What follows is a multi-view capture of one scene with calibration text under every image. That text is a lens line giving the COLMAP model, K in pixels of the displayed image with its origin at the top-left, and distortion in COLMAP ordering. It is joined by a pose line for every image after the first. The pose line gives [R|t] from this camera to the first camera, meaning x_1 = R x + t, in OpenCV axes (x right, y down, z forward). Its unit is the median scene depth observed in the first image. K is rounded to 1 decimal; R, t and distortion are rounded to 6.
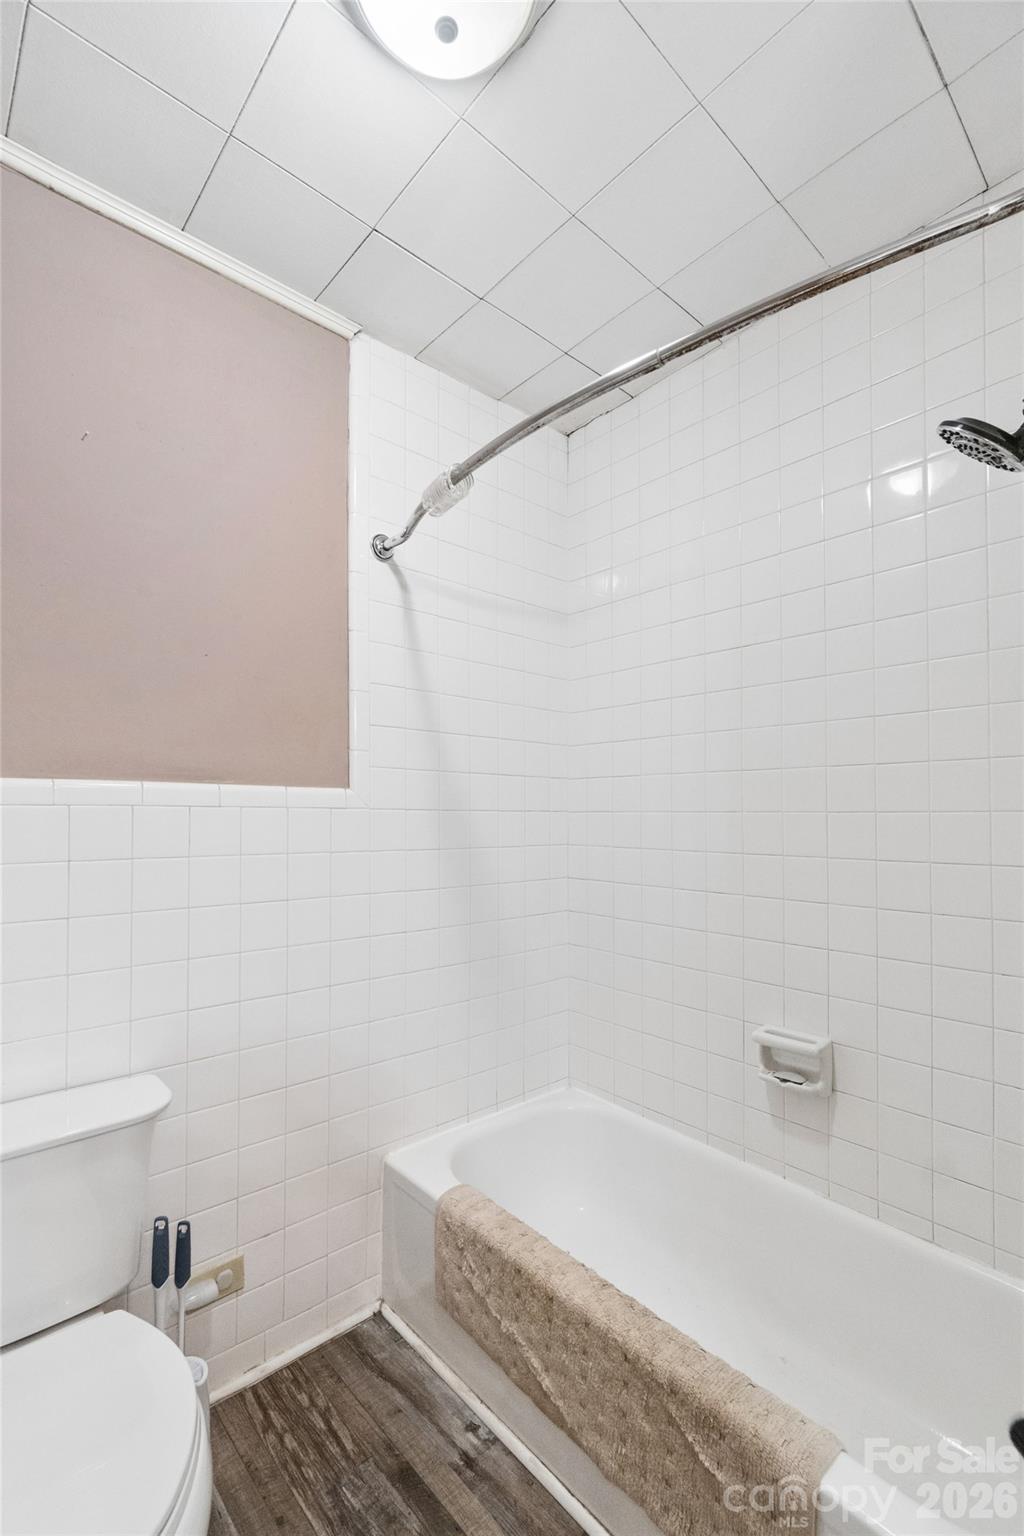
lens RADIAL K [[662.9, 0, 481.6], [0, 662.9, 799.8], [0, 0, 1]] dist [-0.002754, 0.000337]
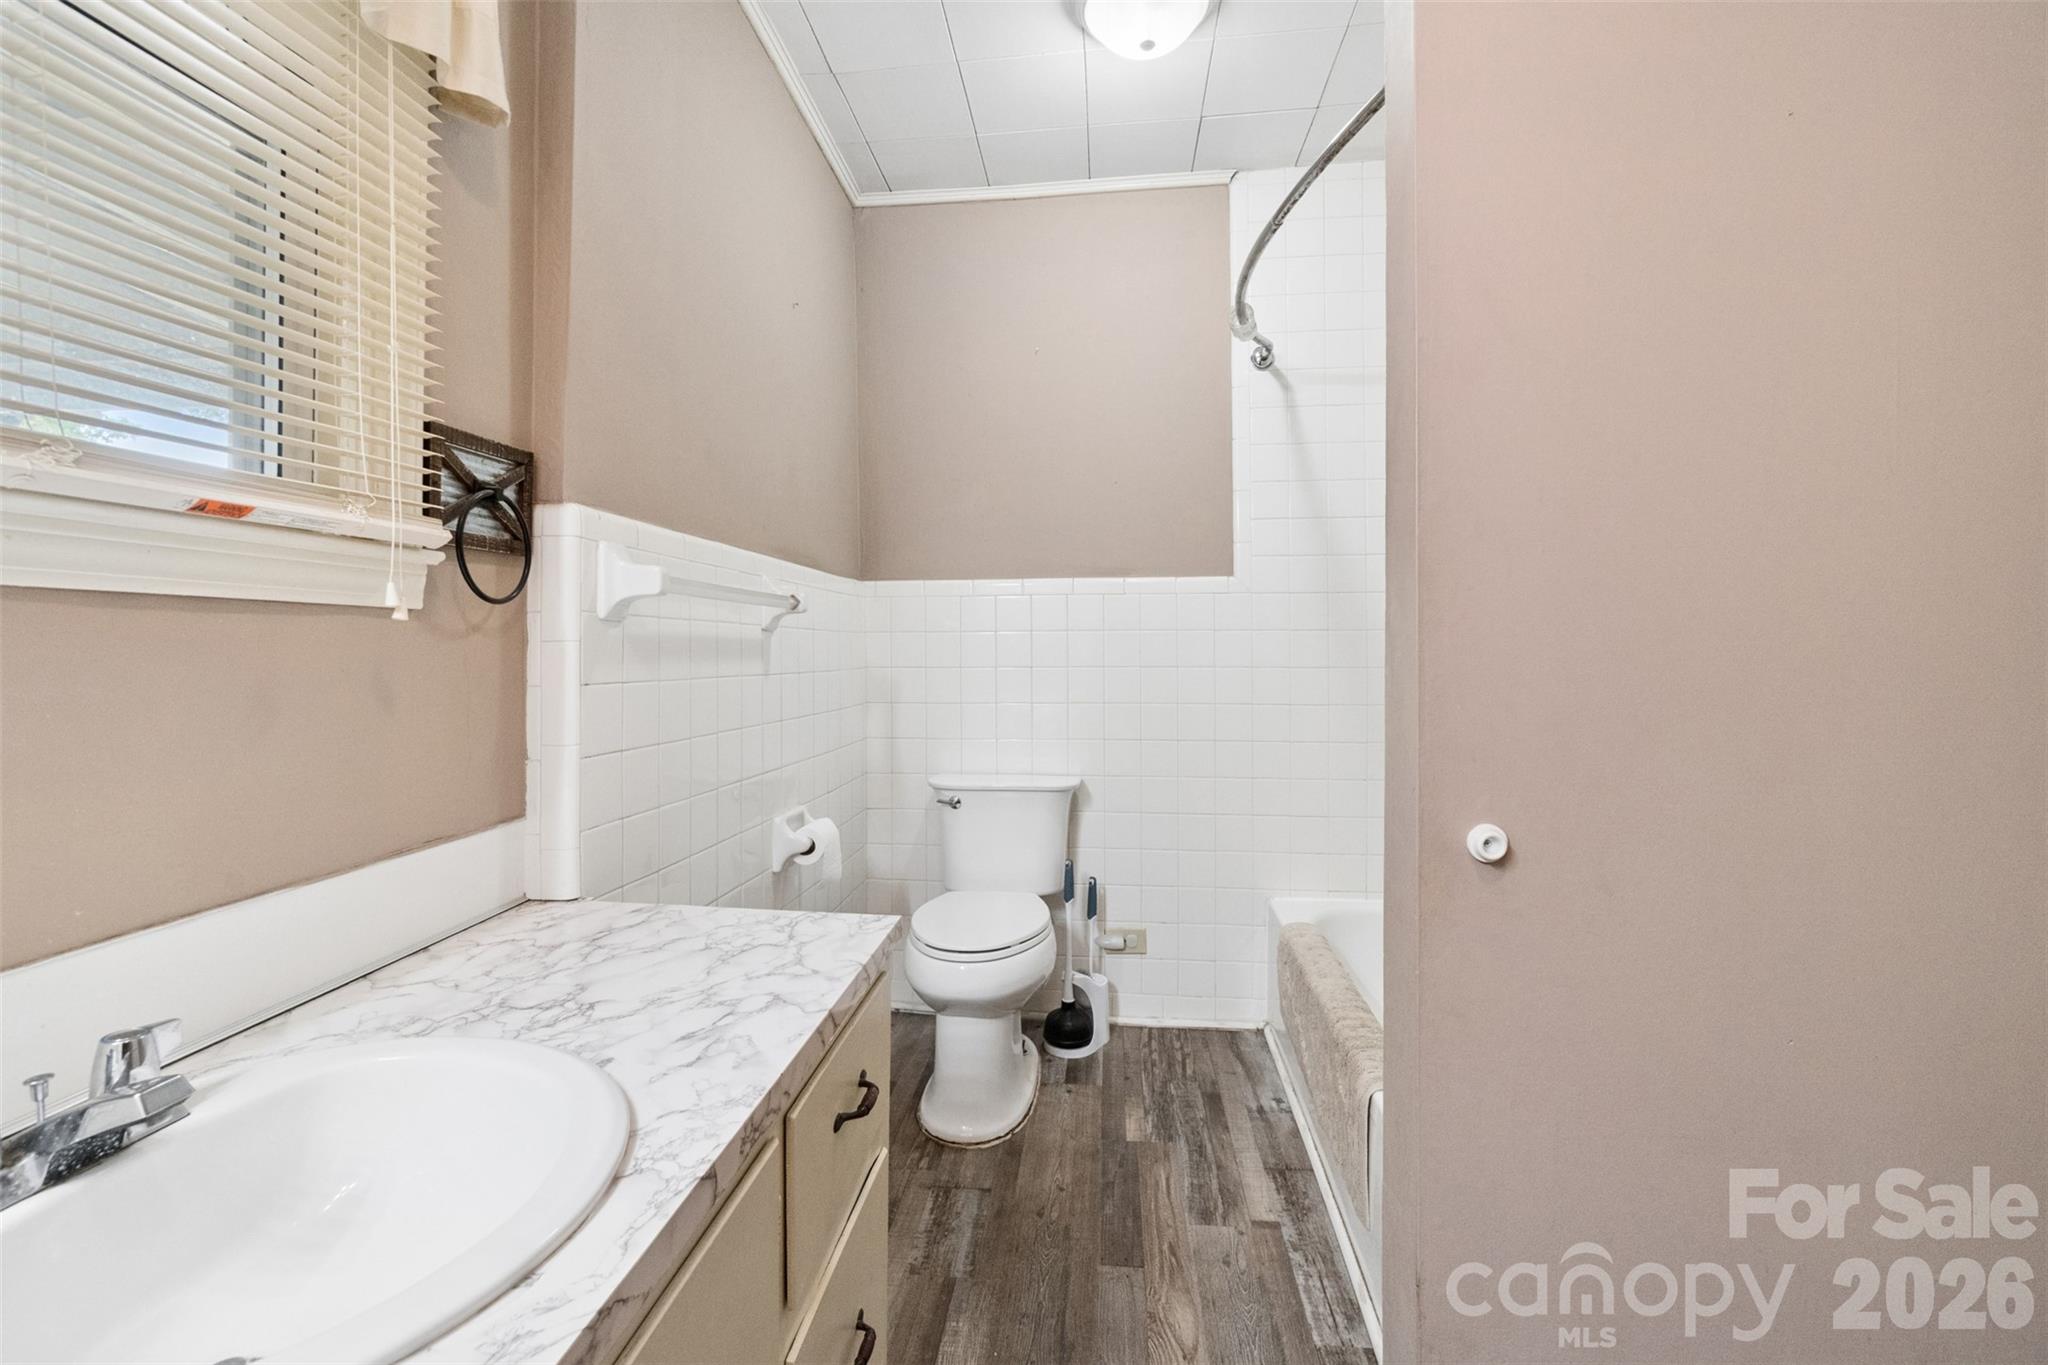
lens RADIAL K [[883.8, 0, 1009.6], [0, 883.8, 658.3], [0, 0, 1]] dist [-0.002754, 0.000337]
pose [[0.666037, 0.007477, -0.745881, 0.776784], [0.020534, 0.999387, 0.028354, 0.083158], [0.745636, -0.034201, 0.665475, -0.368450]]
